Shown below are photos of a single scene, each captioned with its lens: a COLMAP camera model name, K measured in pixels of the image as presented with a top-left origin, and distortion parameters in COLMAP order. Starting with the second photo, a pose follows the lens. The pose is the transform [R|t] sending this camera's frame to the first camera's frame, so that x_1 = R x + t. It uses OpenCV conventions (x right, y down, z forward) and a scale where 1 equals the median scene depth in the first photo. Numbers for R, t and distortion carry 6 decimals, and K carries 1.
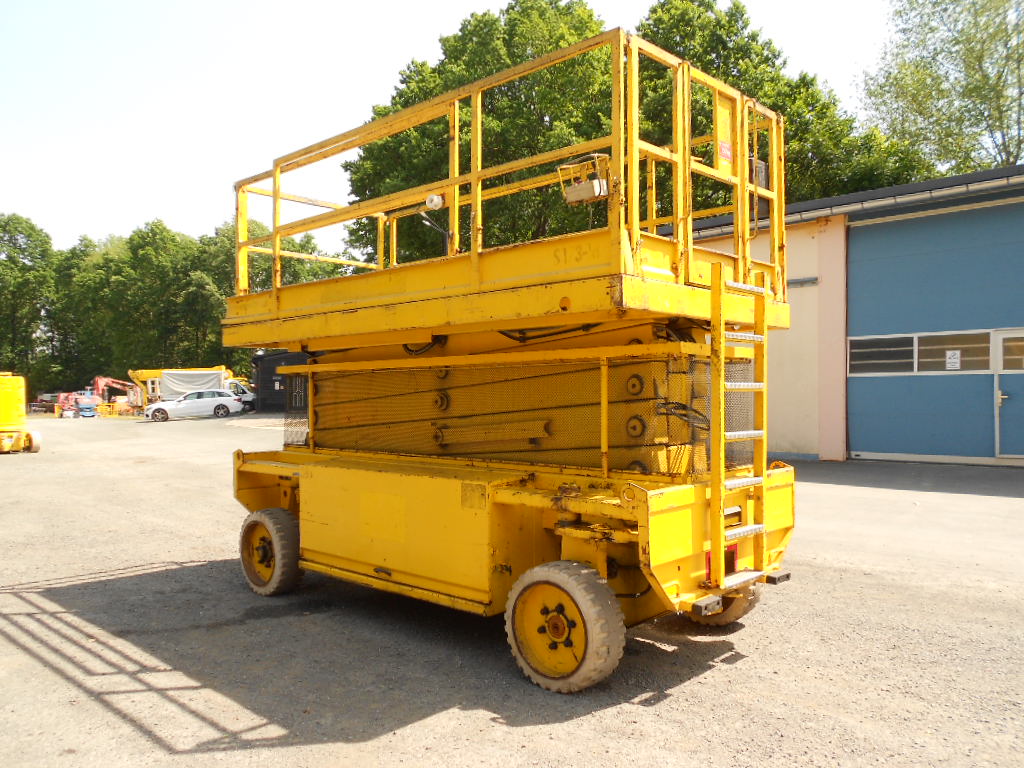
lens RADIAL K [[802.9, 0, 507.5], [0, 802.9, 385.5], [0, 0, 1]] dist [-0.009050, 0.003418]
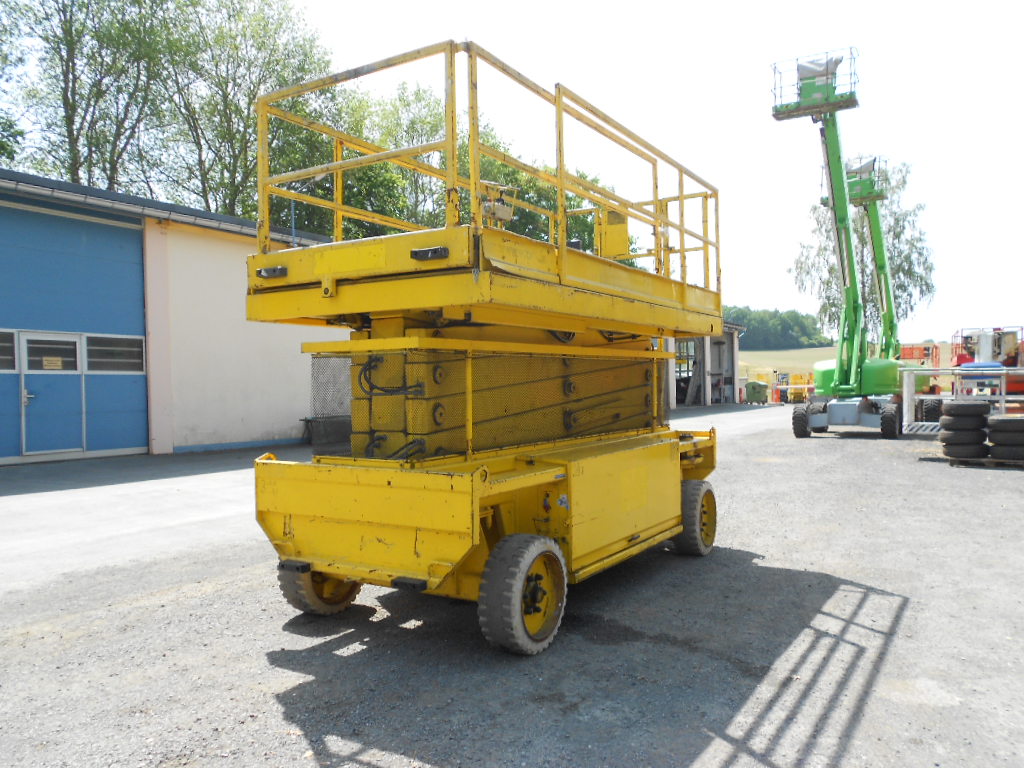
lens RADIAL K [[802.9, 0, 507.5], [0, 802.9, 385.5], [0, 0, 1]] dist [-0.009050, 0.003418]
pose [[-0.203861, 0.007477, 0.978971, -1.365176], [0.006318, 0.999960, -0.006322, 0.028685], [-0.978980, 0.004897, -0.203900, 1.575526]]
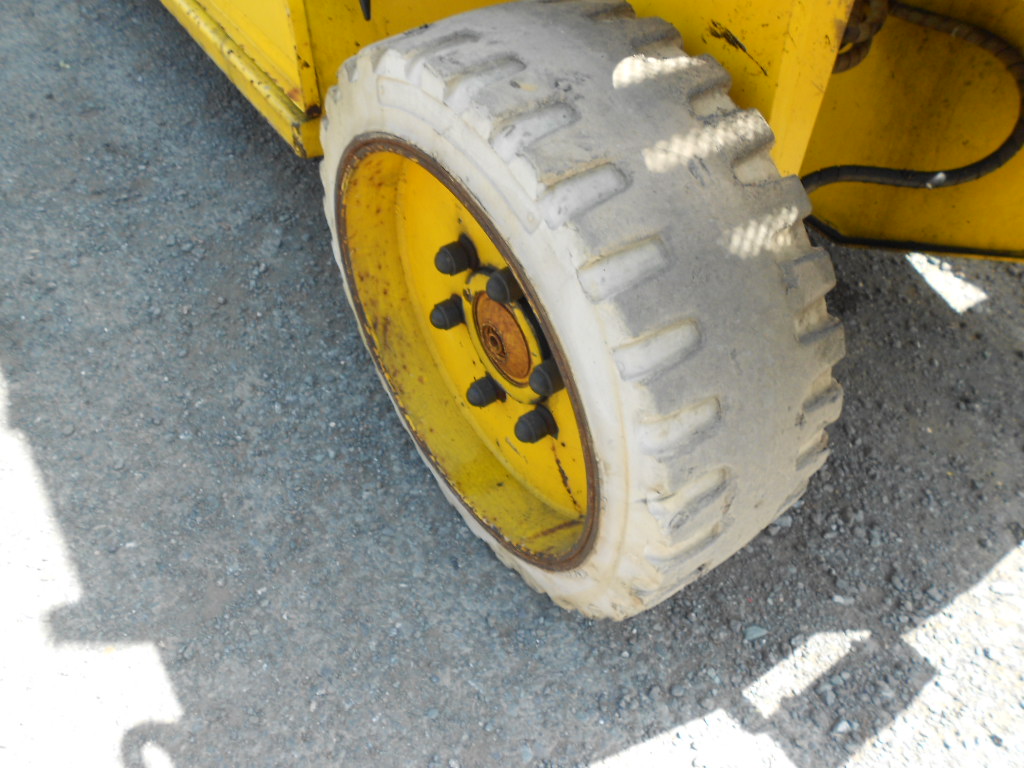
lens RADIAL K [[802.9, 0, 507.5], [0, 802.9, 385.5], [0, 0, 1]] dist [-0.009050, 0.003418]
pose [[0.975358, 0.180709, -0.126575, 0.083159], [-0.027131, 0.667587, 0.744037, 0.134709], [0.218954, -0.722268, 0.656039, 0.766937]]
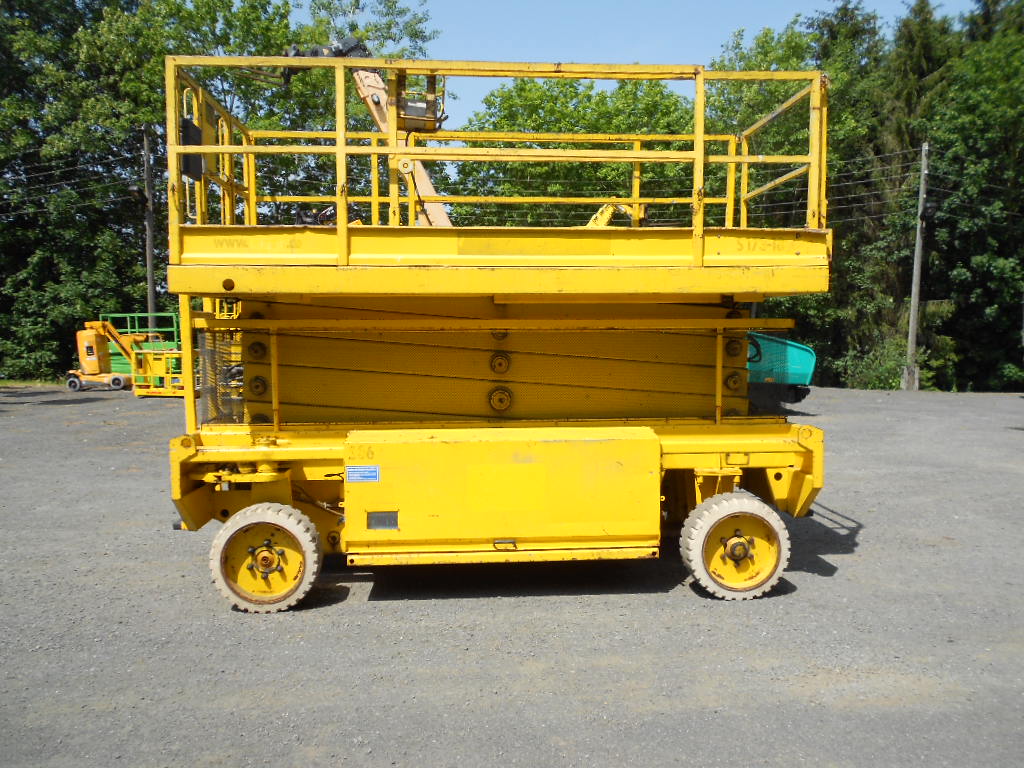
lens RADIAL K [[802.9, 0, 507.5], [0, 802.9, 385.5], [0, 0, 1]] dist [-0.009050, 0.003418]
pose [[-0.684217, 0.060544, -0.726761, 0.832932], [0.017466, 0.997623, 0.066665, -0.022056], [0.729069, 0.032920, -0.683648, 2.119145]]
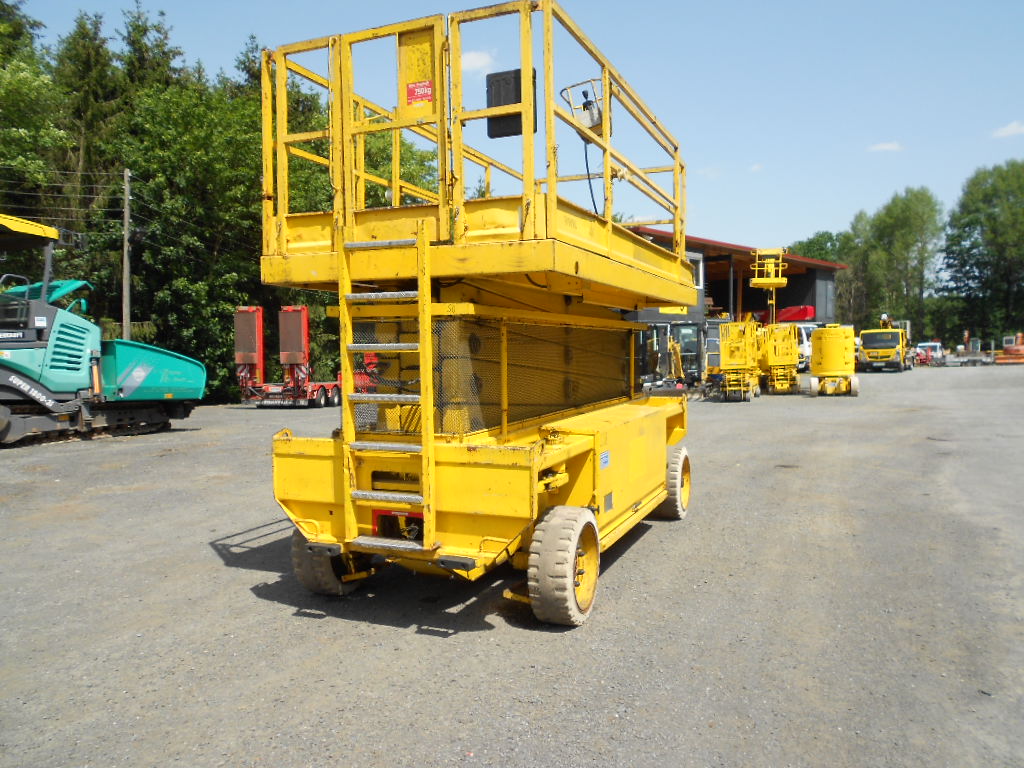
lens RADIAL K [[802.9, 0, 507.5], [0, 802.9, 385.5], [0, 0, 1]] dist [-0.009050, 0.003418]
pose [[0.350938, 0.048017, -0.935167, 1.177301], [0.015484, 0.998250, 0.057067, -0.005157], [0.936271, -0.034507, 0.349580, 0.752341]]
